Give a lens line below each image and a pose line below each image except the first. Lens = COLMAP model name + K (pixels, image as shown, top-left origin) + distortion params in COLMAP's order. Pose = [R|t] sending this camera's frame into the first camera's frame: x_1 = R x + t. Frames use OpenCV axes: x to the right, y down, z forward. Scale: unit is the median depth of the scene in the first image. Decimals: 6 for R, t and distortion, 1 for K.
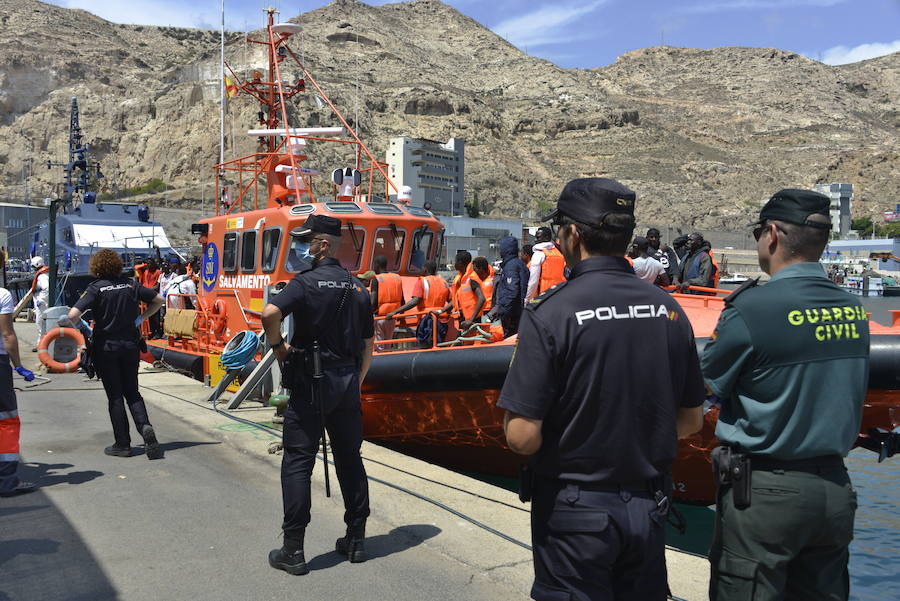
lens RADIAL K [[870.3, 0, 447.9], [0, 870.3, 300.2], [0, 0, 1]] dist [-0.021750, -0.020670]
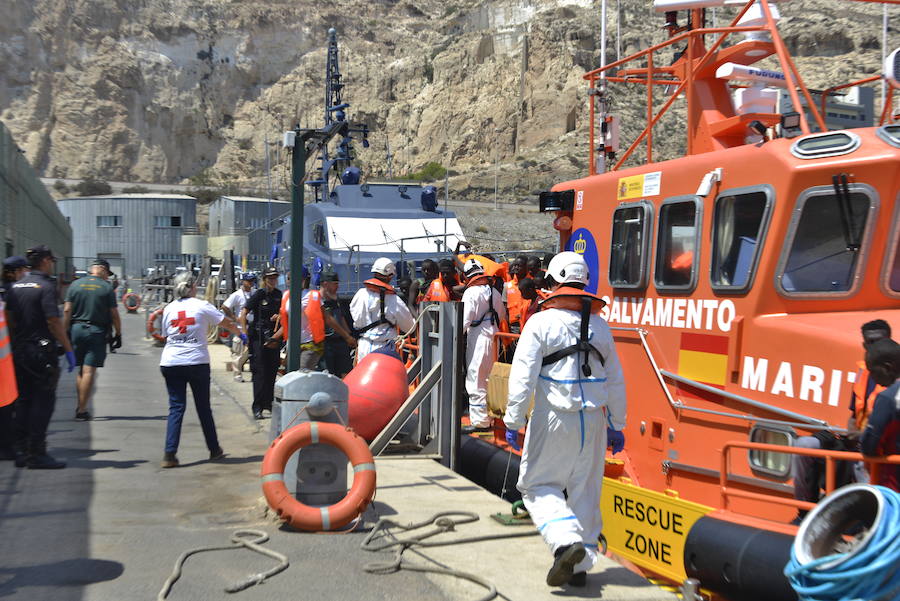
lens RADIAL K [[1183.8, 0, 433.8], [0, 1183.8, 301.3], [0, 0, 1]] dist [0.012707, 0.023648]
pose [[0.949253, 0.002215, -0.314506, -0.013972], [-0.008606, 0.999784, -0.018935, -0.001127], [0.314396, 0.020681, 0.949067, 0.032684]]
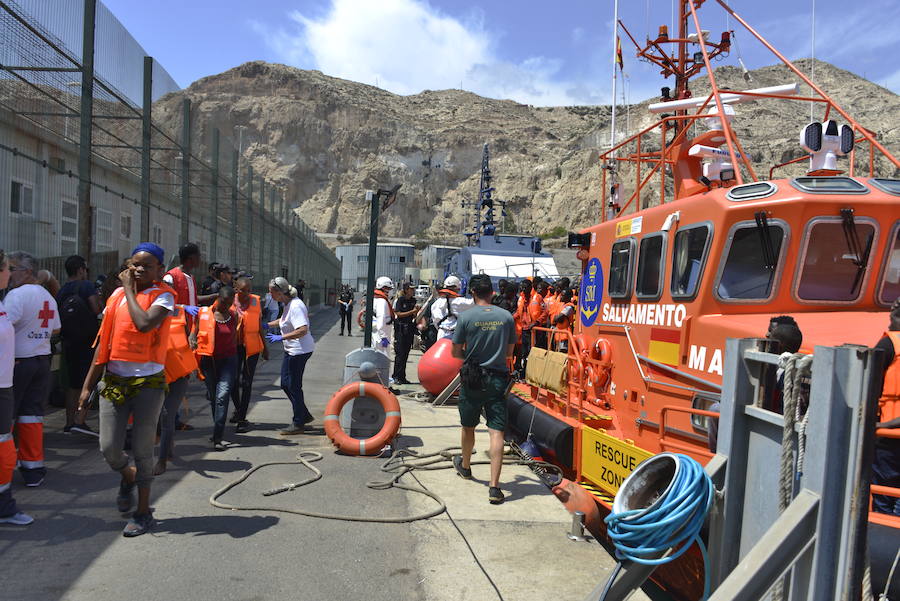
lens RADIAL K [[705.1, 0, 445.3], [0, 705.1, 301.8], [0, 0, 1]] dist [-0.039446, -0.005539]
pose [[0.884279, 0.022368, -0.466422, -0.010243], [-0.039071, 0.998894, -0.026171, -0.000961], [0.465321, 0.041365, 0.884175, 0.040562]]
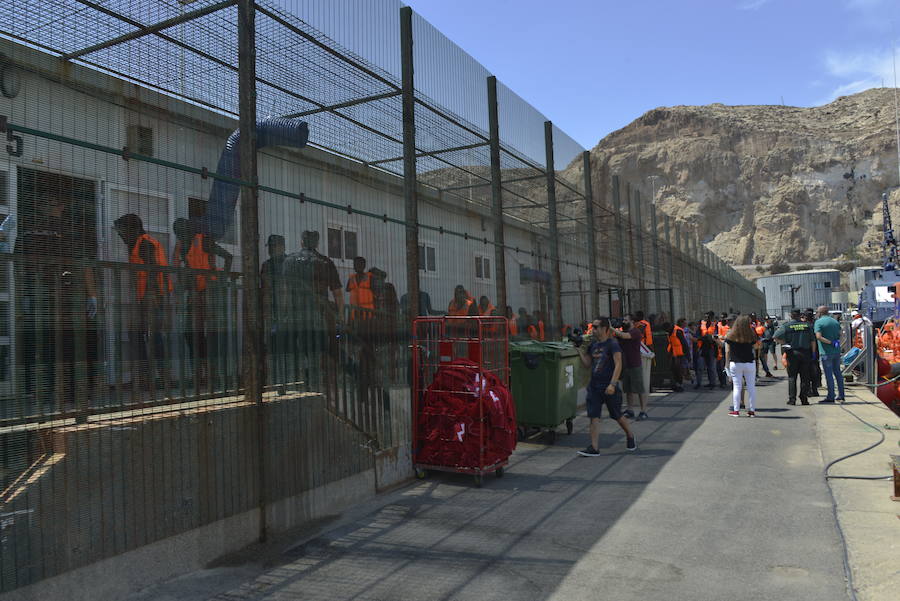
lens RADIAL K [[739.5, 0, 446.3], [0, 739.5, 299.2], [0, 0, 1]] dist [-0.026108, -0.007490]
pose [[0.507359, -0.070229, -0.858868, 0.046350], [0.015188, 0.997247, -0.072572, 0.001777], [0.861601, 0.023776, 0.507029, -0.042230]]
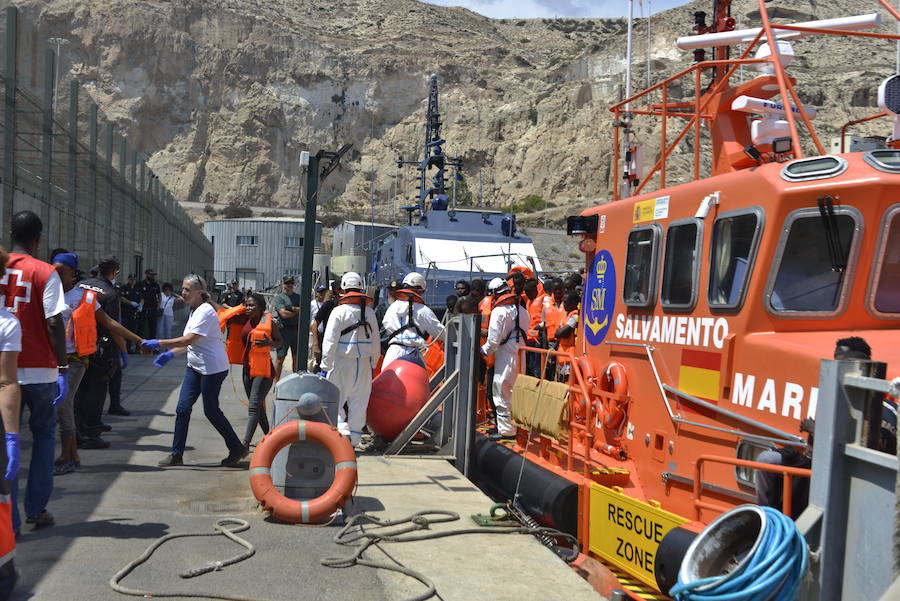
lens RADIAL K [[1047.5, 0, 438.6], [0, 1047.5, 299.3], [0, 0, 1]] dist [-0.052285, 0.068585]
pose [[0.915303, 0.023047, -0.402106, -0.010872], [-0.040194, 0.998605, -0.034256, -0.000973], [0.400755, 0.047517, 0.914952, 0.037290]]
